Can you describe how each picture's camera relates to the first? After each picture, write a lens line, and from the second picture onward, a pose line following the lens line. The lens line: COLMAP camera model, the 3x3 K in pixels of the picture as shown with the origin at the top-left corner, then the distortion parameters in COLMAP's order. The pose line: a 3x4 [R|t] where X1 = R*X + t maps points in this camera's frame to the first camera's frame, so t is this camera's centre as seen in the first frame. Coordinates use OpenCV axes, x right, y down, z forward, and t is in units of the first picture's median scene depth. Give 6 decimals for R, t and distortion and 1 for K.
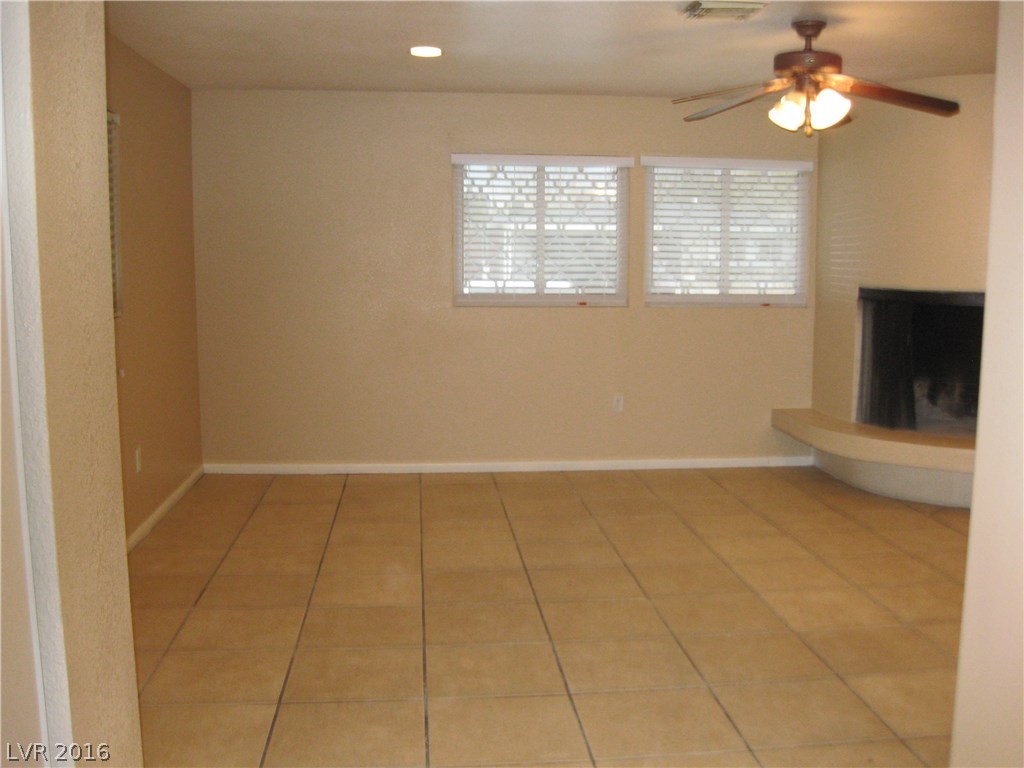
lens RADIAL K [[1068.7, 0, 519.1], [0, 1068.7, 383.3], [0, 0, 1]] dist [-0.123350, 0.000000]
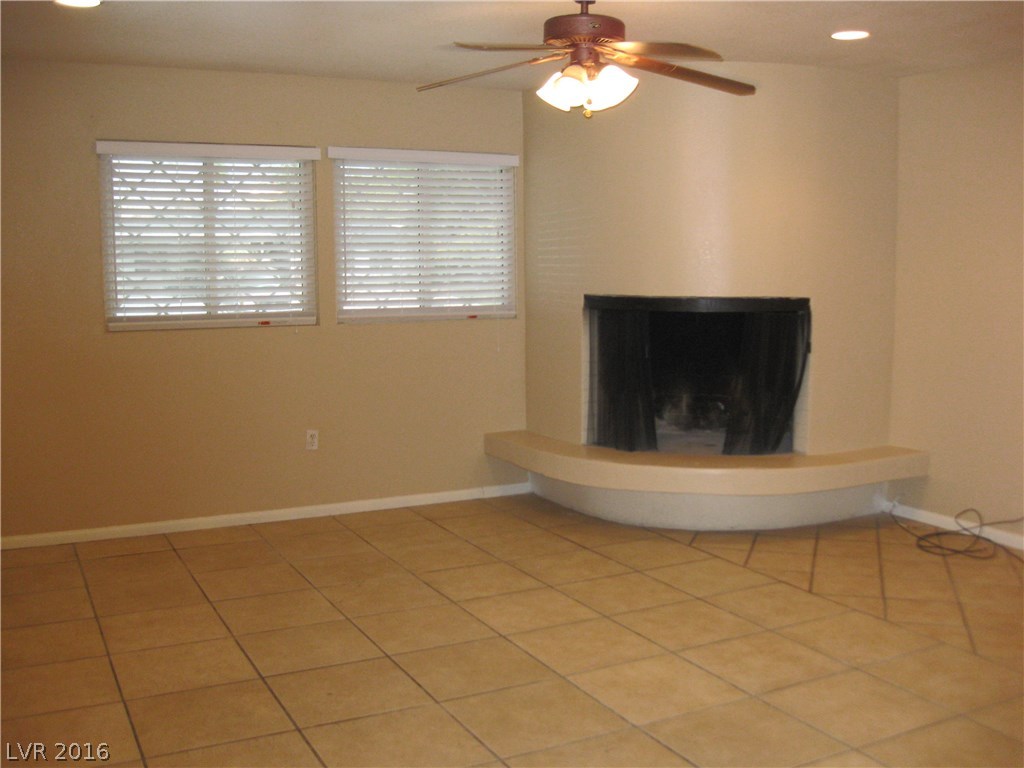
lens RADIAL K [[1068.7, 0, 504.0], [0, 1068.7, 386.2], [0, 0, 1]] dist [-0.123350, 0.000000]
pose [[0.933956, -0.057526, 0.352727, -0.063271], [0.057729, 0.998283, 0.009954, -0.024936], [-0.352694, 0.011066, 0.935673, 0.161909]]
